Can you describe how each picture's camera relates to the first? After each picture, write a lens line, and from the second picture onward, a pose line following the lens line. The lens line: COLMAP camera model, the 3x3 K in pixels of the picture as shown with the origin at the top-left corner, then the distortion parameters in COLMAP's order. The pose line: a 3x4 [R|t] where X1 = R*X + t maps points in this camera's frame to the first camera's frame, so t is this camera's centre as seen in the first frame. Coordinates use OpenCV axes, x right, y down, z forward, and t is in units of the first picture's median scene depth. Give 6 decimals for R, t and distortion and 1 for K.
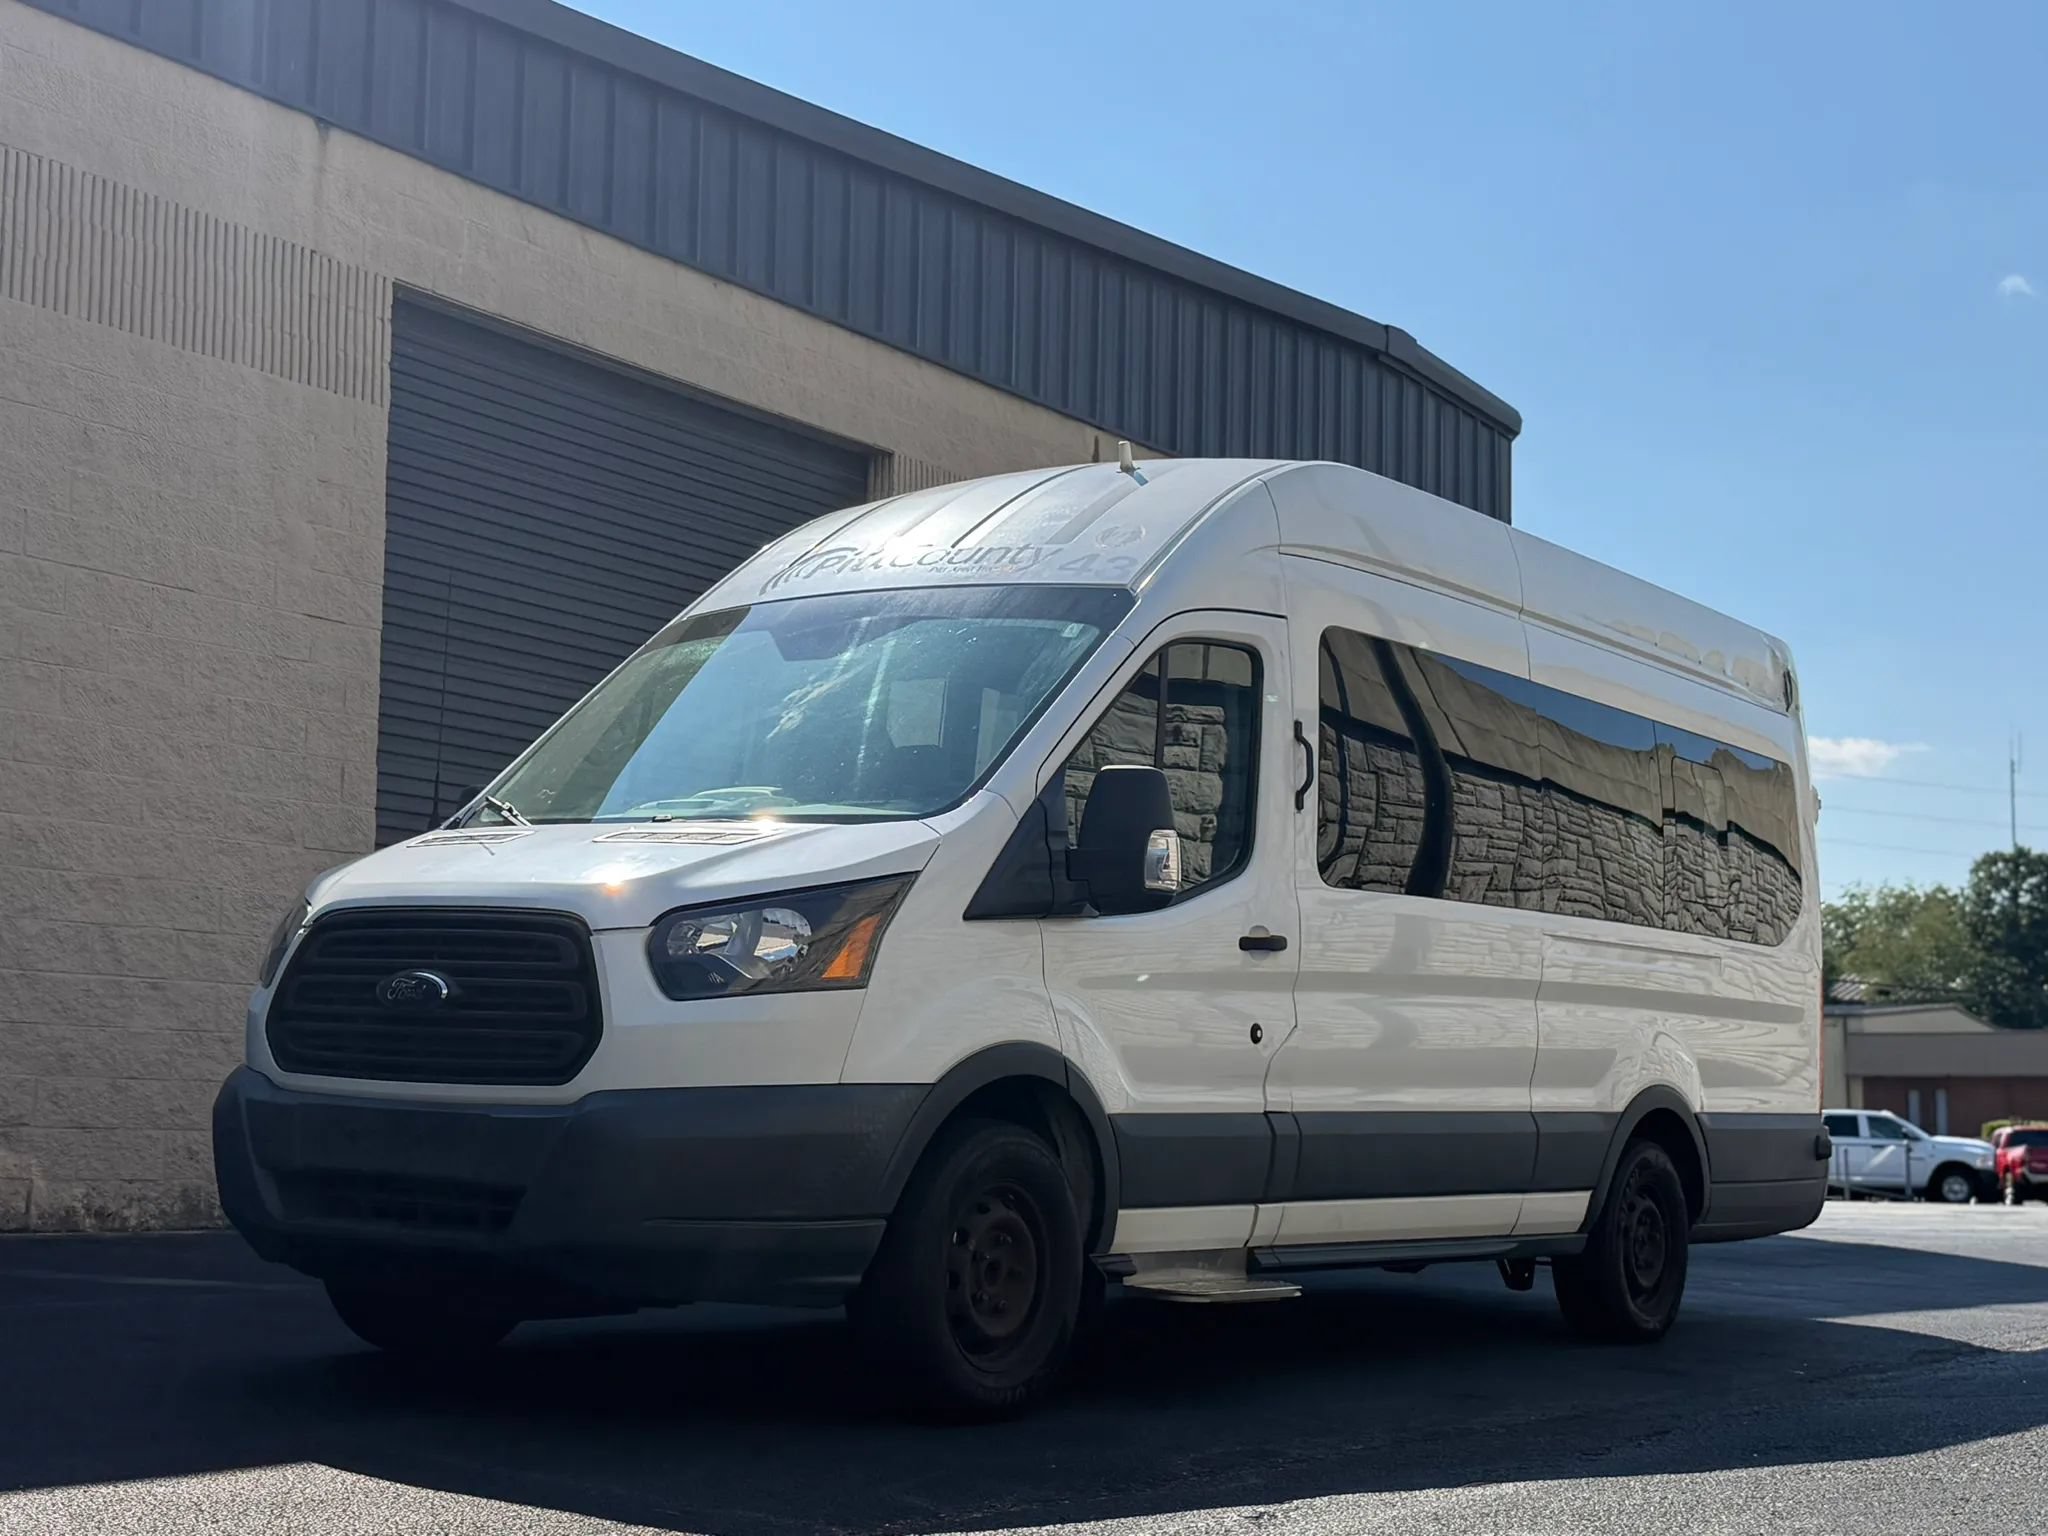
lens RADIAL K [[2792.4, 0, 1016.6], [0, 2792.4, 773.4], [0, 0, 1]] dist [0.196724, -0.468502]
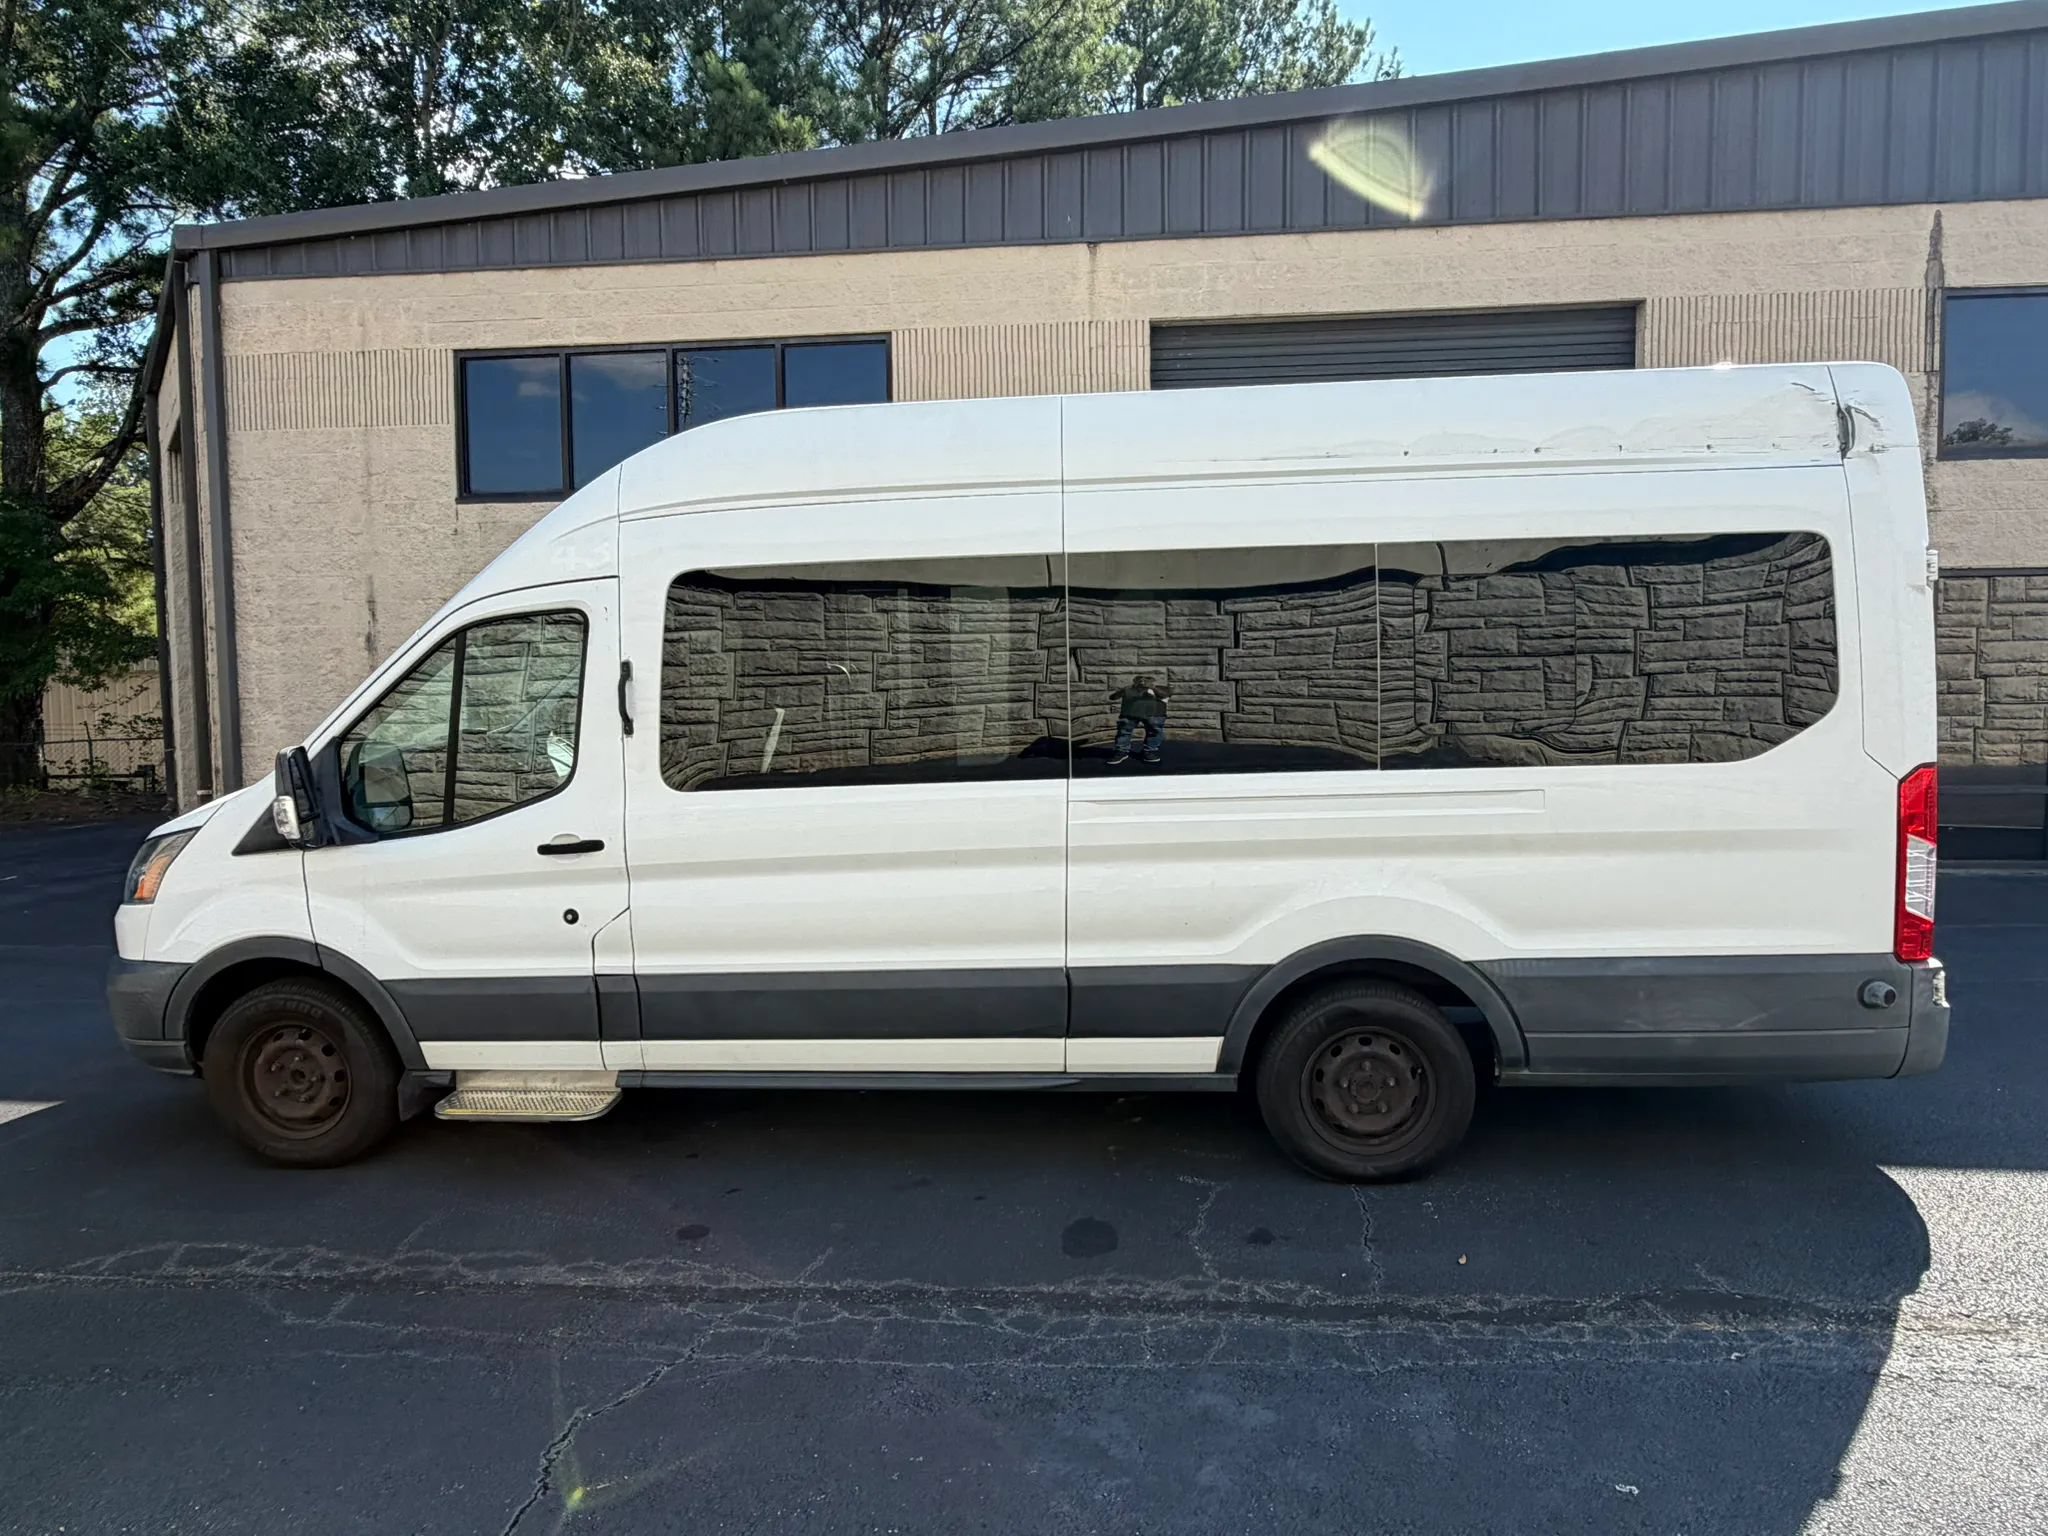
lens RADIAL K [[1246.1, 0, 1016.5], [0, 1246.1, 758.0], [0, 0, 1]] dist [0.001569, 0.000221]
pose [[0.502220, 0.024705, -0.864387, 0.467766], [0.137096, 0.984675, 0.107798, -0.008739], [0.853803, -0.172642, 0.491136, 0.619747]]
